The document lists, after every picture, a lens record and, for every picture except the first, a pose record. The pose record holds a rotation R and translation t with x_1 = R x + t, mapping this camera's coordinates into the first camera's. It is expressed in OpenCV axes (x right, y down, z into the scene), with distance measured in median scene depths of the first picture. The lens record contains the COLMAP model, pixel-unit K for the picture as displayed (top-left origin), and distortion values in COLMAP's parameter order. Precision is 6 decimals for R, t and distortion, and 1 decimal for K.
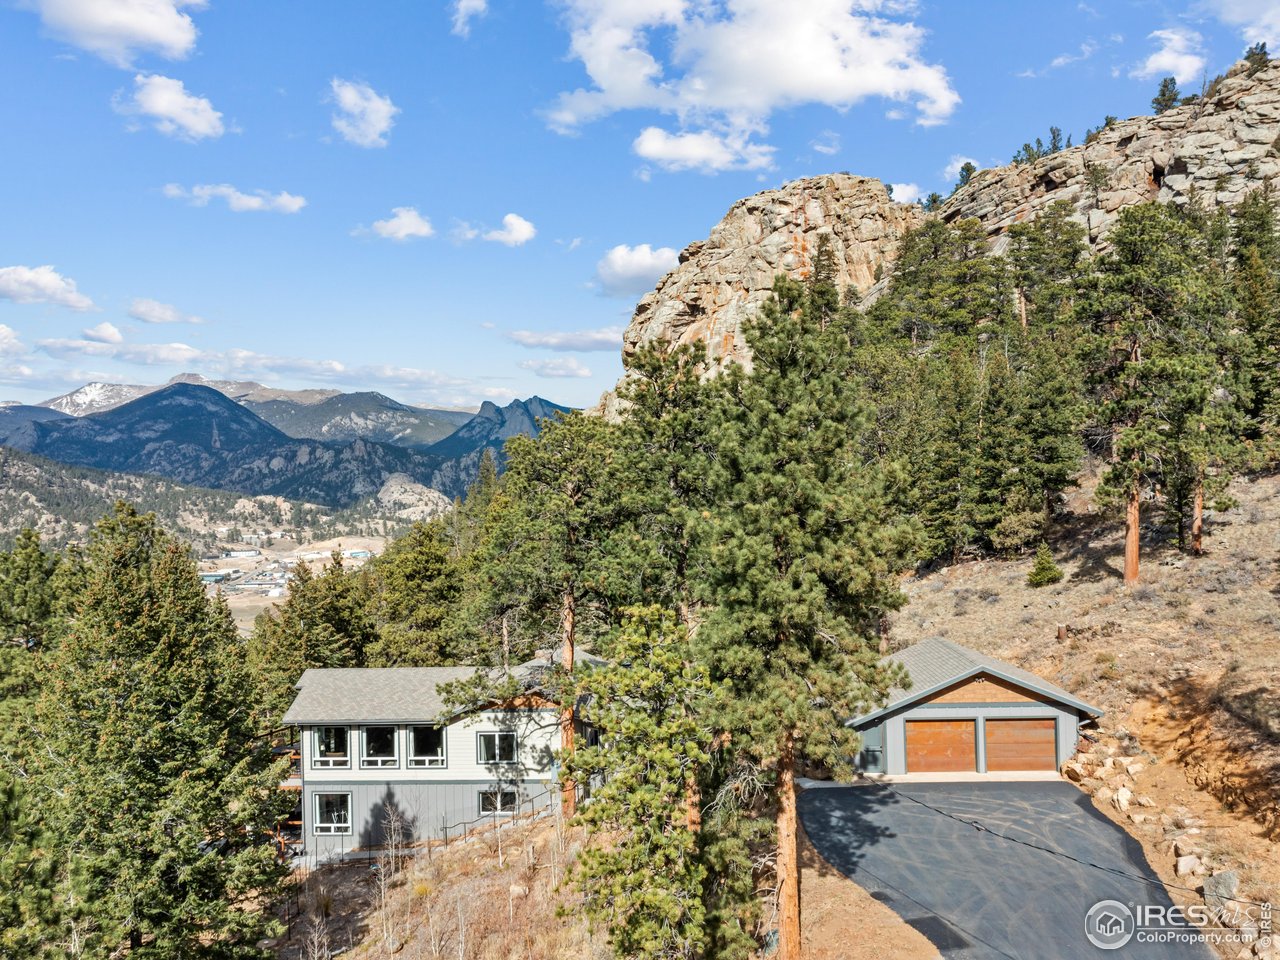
lens RADIAL K [[1125.7, 0, 637.7], [0, 1125.7, 513.3], [0, 0, 1]] dist [-0.019002, 0.008106]
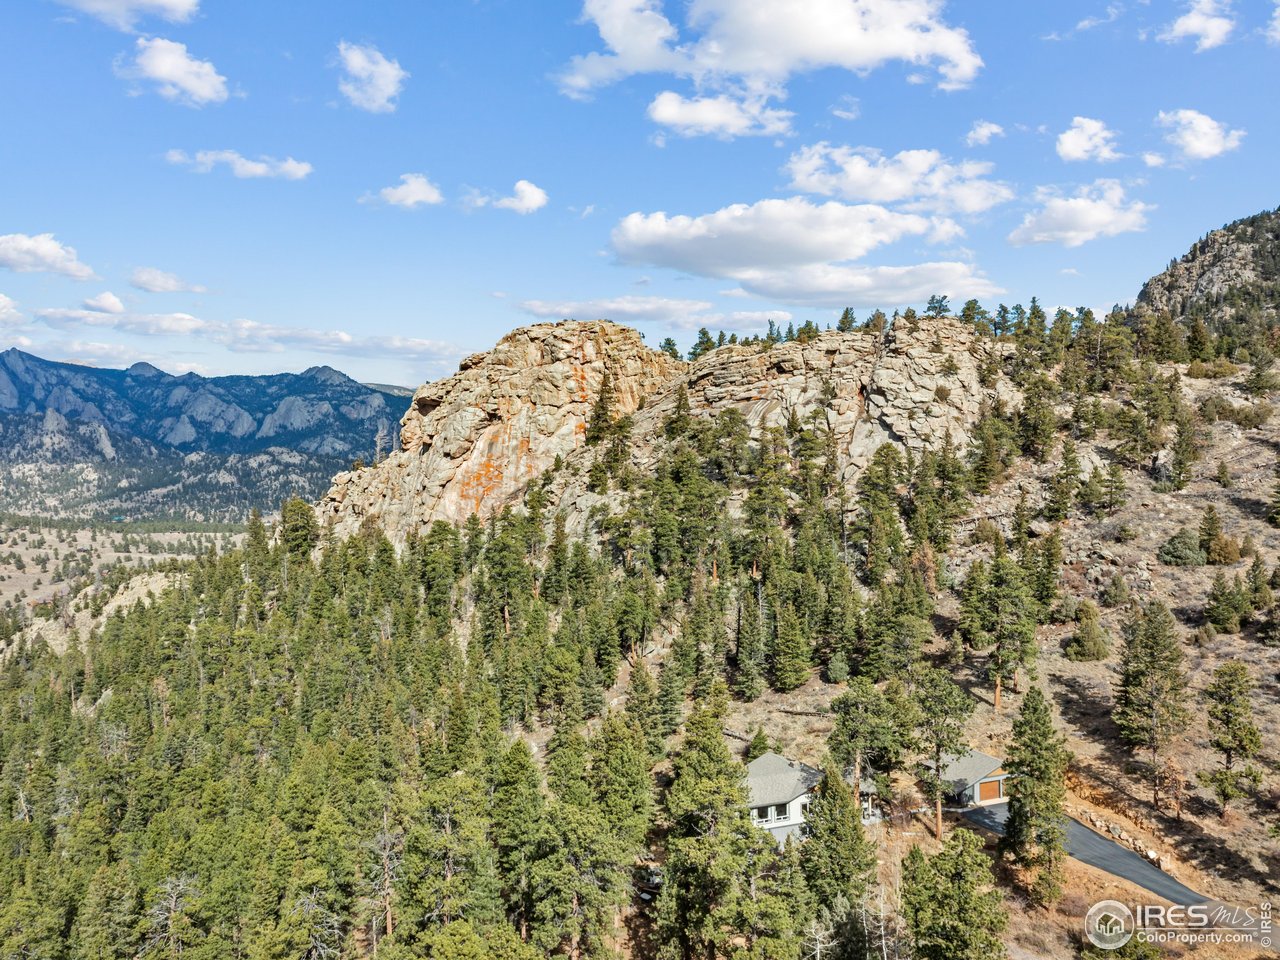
lens RADIAL K [[1160.5, 0, 640.0], [0, 1160.5, 480.0], [0, 0, 1]] dist [-0.002340, -0.004614]
pose [[0.906874, -0.015438, 0.421120, -1.196705], [0.010674, 0.999850, 0.013667, -0.428619], [-0.421268, -0.007899, 0.906902, -0.881584]]
